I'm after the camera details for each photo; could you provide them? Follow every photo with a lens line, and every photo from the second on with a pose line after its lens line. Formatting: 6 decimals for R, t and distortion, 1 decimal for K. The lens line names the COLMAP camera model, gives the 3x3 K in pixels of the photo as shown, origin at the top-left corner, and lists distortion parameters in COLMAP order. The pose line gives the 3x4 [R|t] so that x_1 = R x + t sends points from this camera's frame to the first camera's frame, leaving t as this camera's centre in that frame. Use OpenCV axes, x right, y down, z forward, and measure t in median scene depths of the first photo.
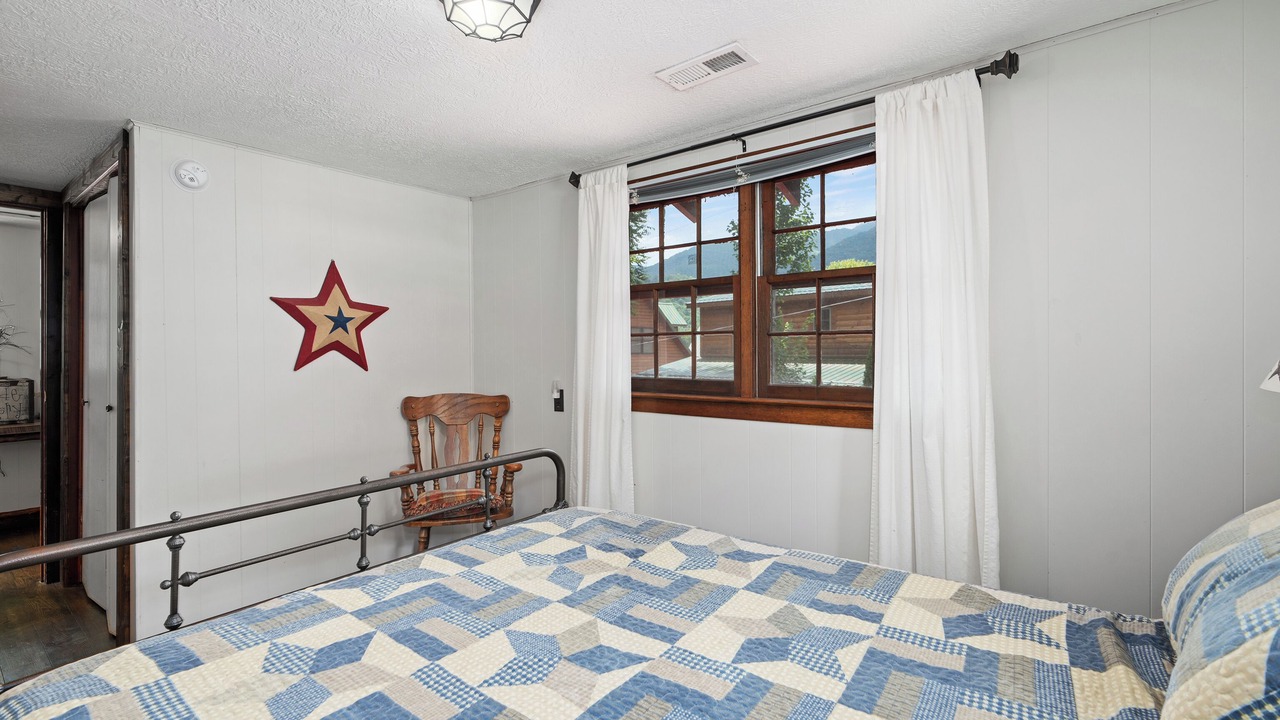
lens RADIAL K [[610.5, 0, 640.0], [0, 610.5, 360.0], [0, 0, 1]] dist [-0.002296, -0.000396]
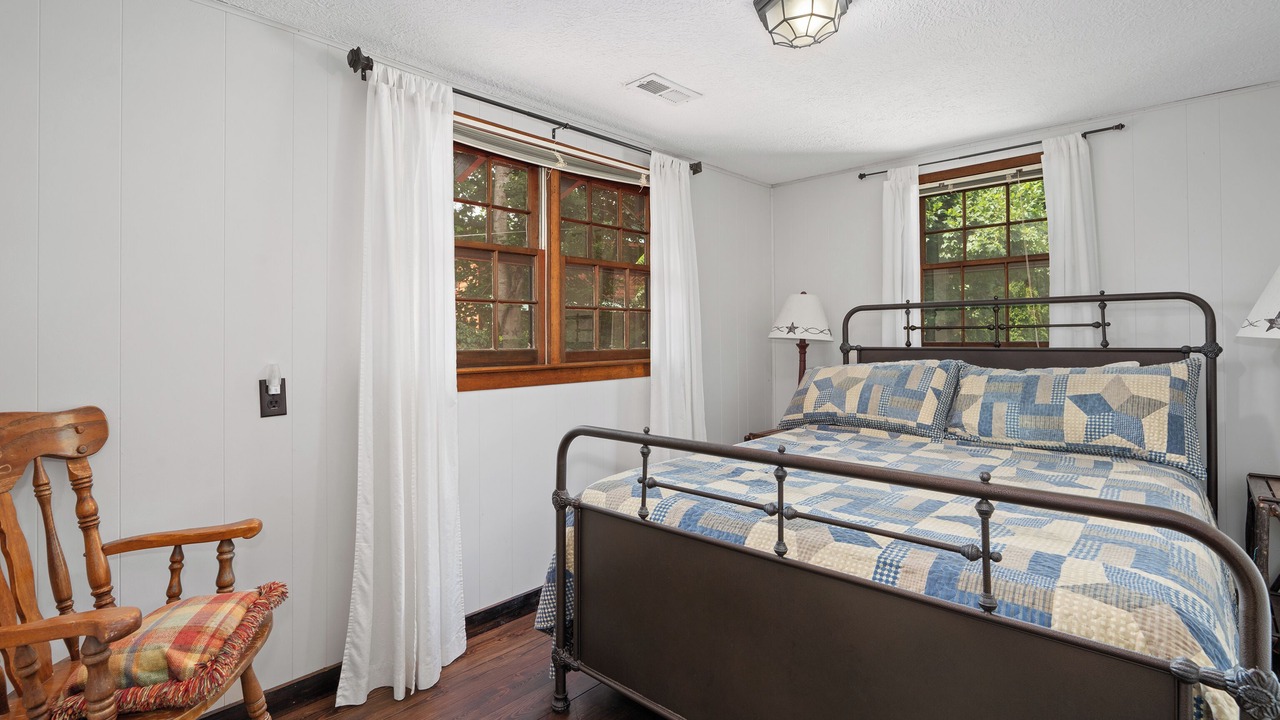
lens RADIAL K [[610.5, 0, 640.0], [0, 610.5, 360.0], [0, 0, 1]] dist [-0.002296, -0.000396]
pose [[0.049954, -0.047172, 0.997637, -0.834277], [0.005139, 0.998883, 0.046974, 0.002873], [-0.998738, 0.002780, 0.050140, 0.713432]]
